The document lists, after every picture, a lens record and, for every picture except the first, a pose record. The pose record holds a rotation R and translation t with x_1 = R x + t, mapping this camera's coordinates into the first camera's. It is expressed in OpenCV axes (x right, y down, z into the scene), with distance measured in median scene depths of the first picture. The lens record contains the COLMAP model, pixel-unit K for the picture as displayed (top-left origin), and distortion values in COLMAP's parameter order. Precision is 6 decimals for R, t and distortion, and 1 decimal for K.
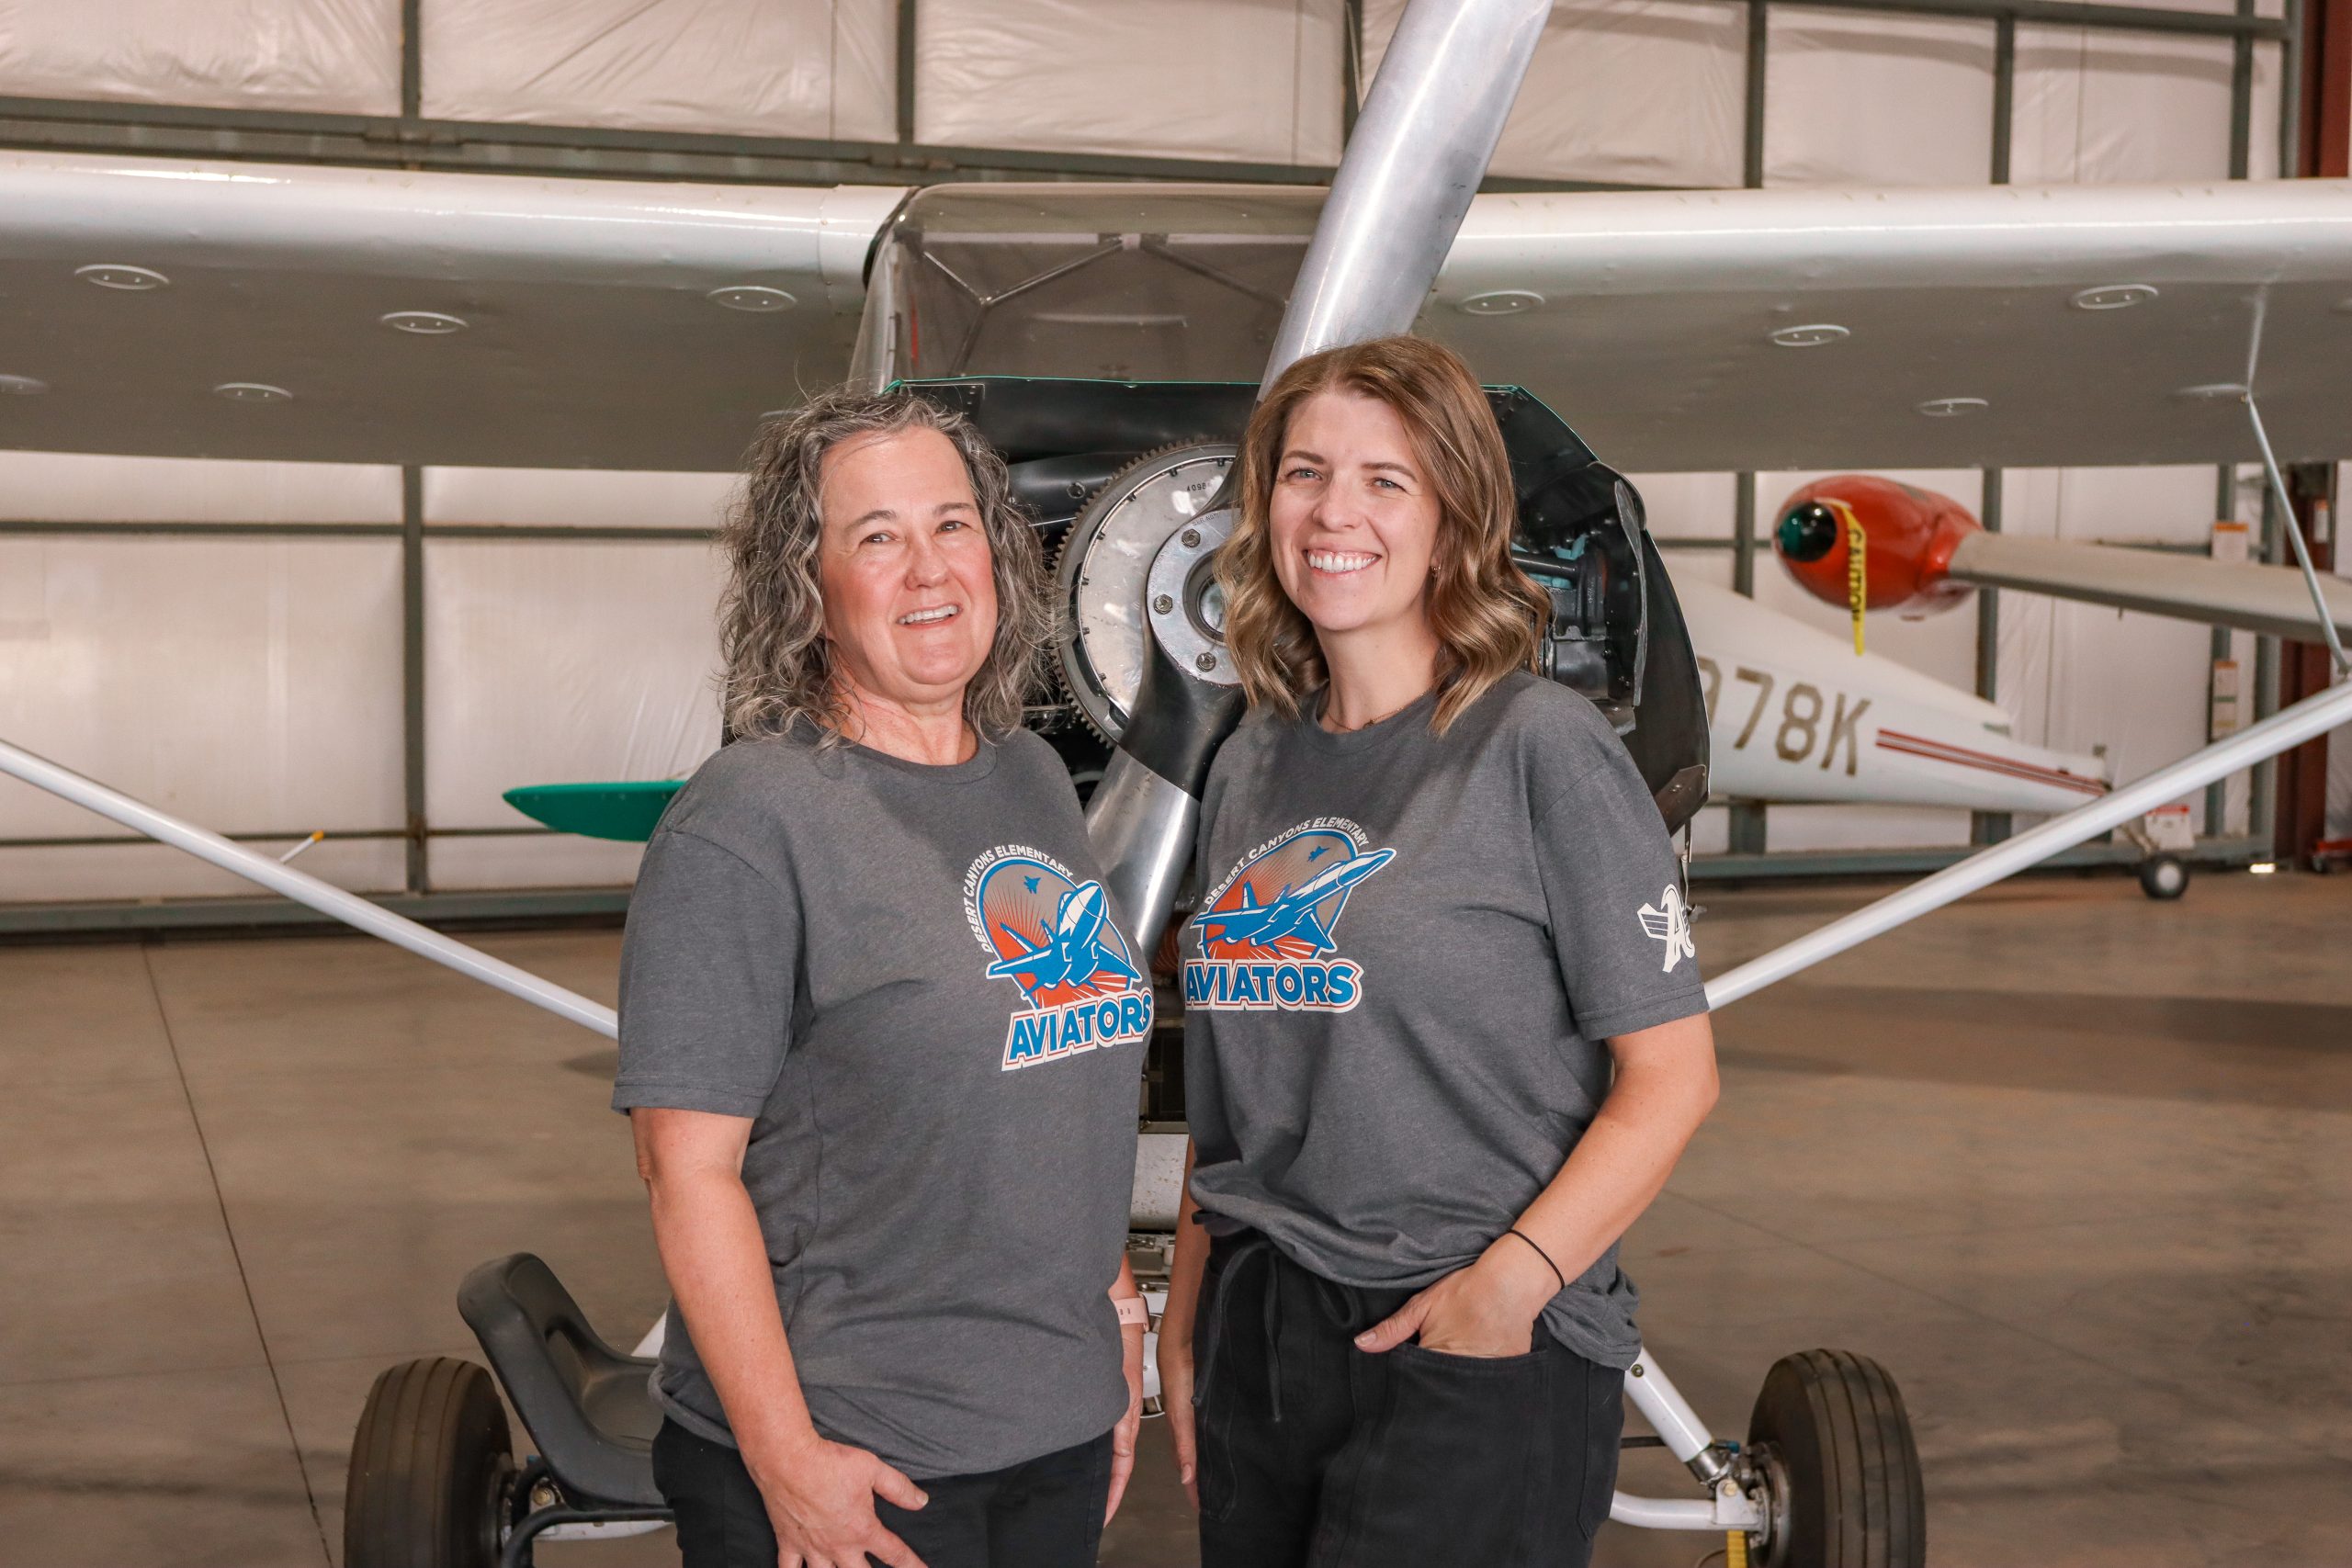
lens RADIAL K [[3169.1, 0, 1176.0], [0, 3169.1, 784.0], [0, 0, 1]] dist [-0.007407, 0.051731]
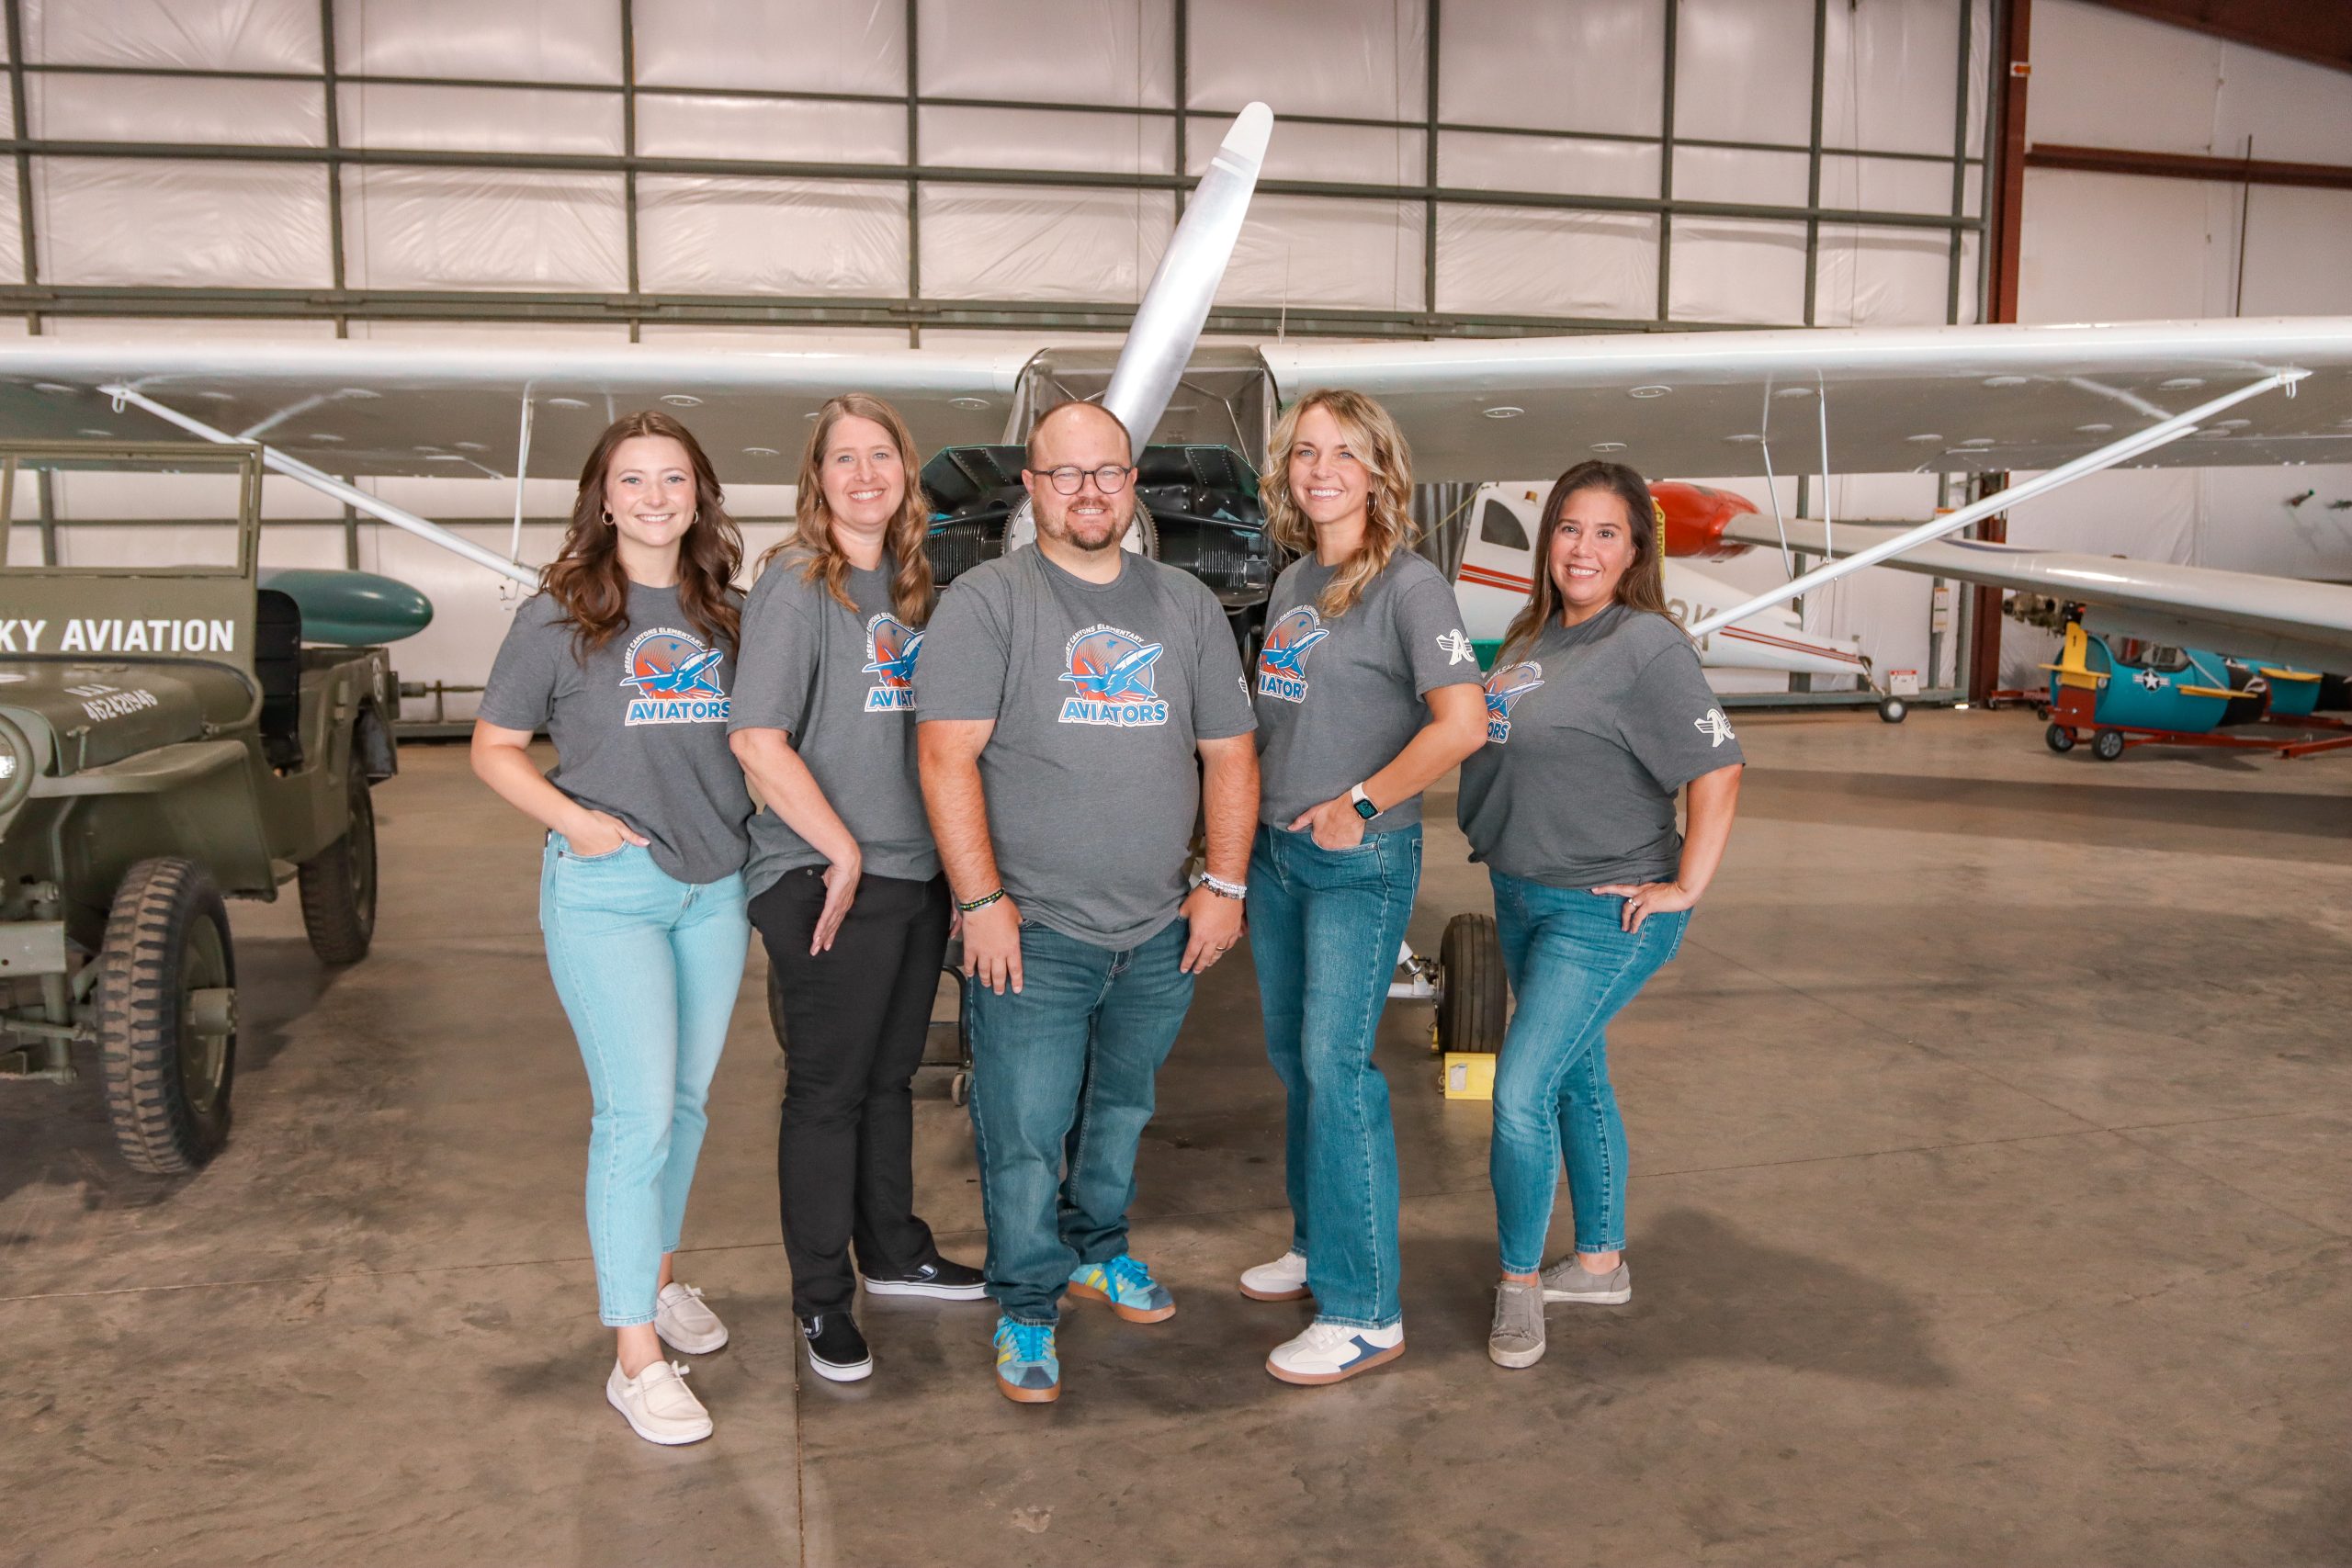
lens RADIAL K [[1844.2, 0, 1179.9], [0, 1844.2, 772.2], [0, 0, 1]] dist [-0.079179, 0.045806]
pose [[0.990955, 0.009660, -0.133848, 0.062440], [-0.001898, 0.998315, 0.058002, 0.006708], [0.134183, -0.057224, 0.989303, -0.069799]]
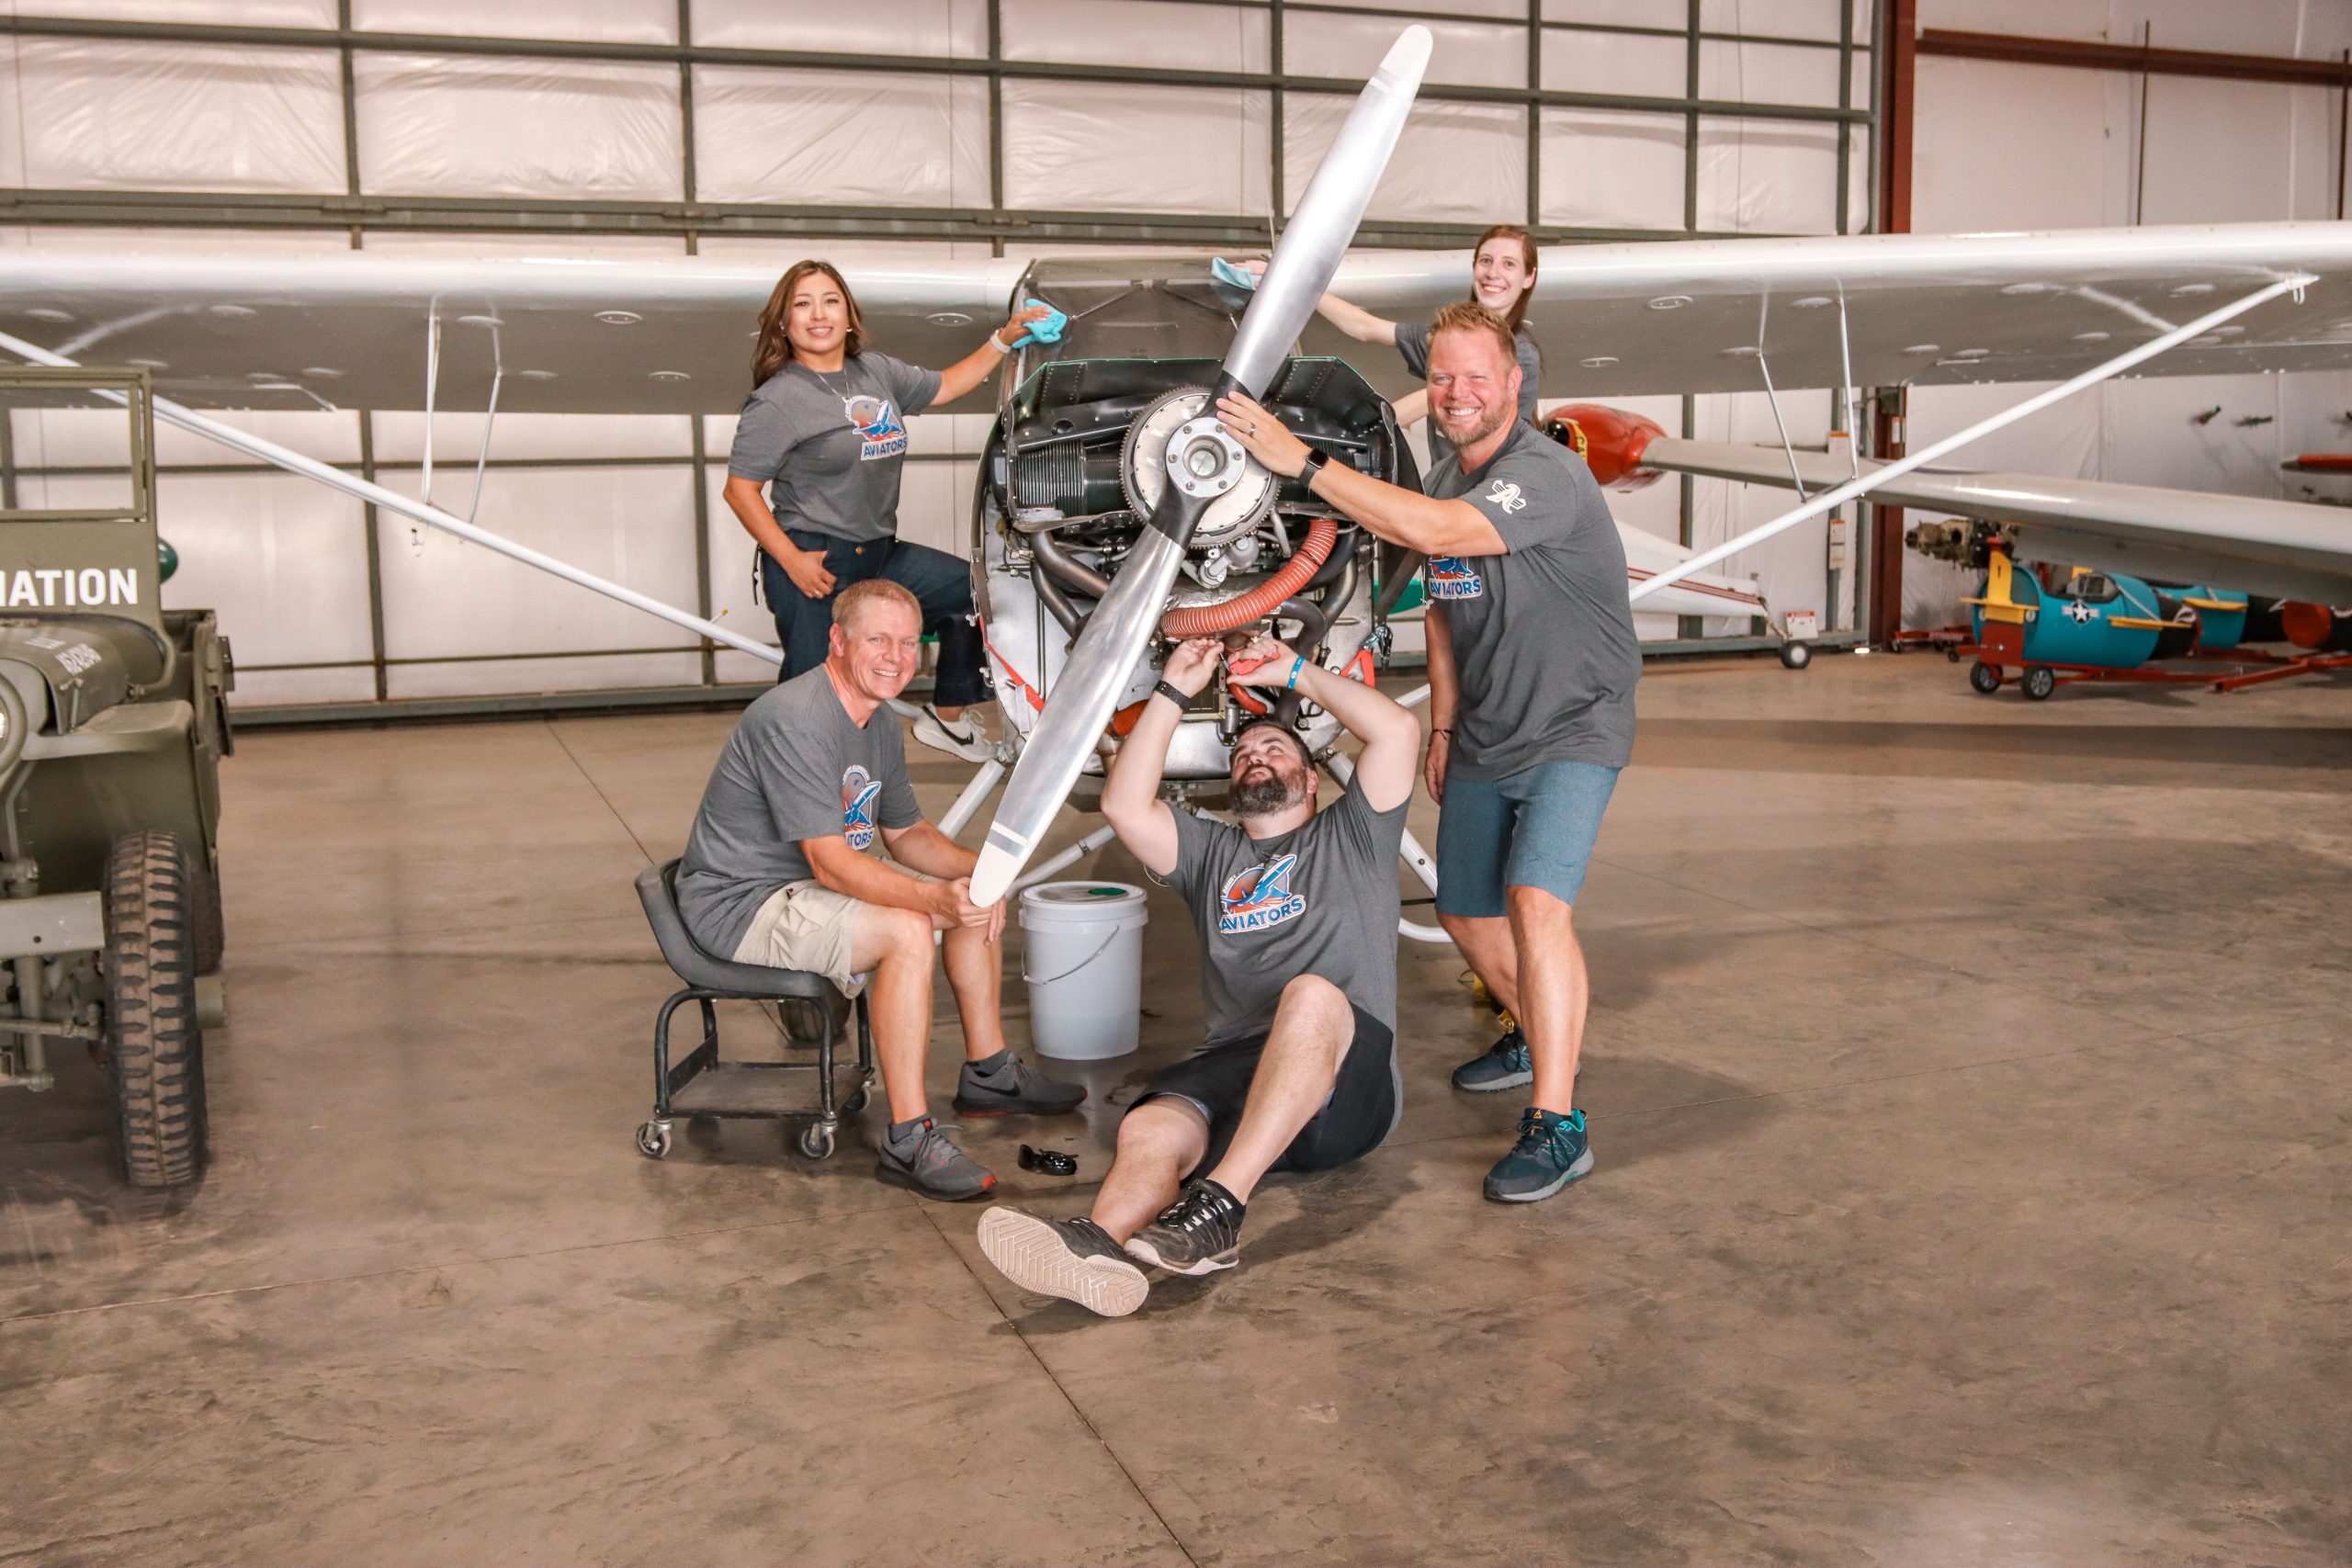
lens RADIAL K [[2203.6, 0, 1179.8], [0, 2203.6, 772.0], [0, 0, 1]] dist [-0.058320, 0.036469]
pose [[0.999734, -0.023060, 0.000621, -0.001012], [0.022978, 0.997829, 0.061714, 0.014713], [-0.002043, -0.061684, 0.998094, -0.123780]]
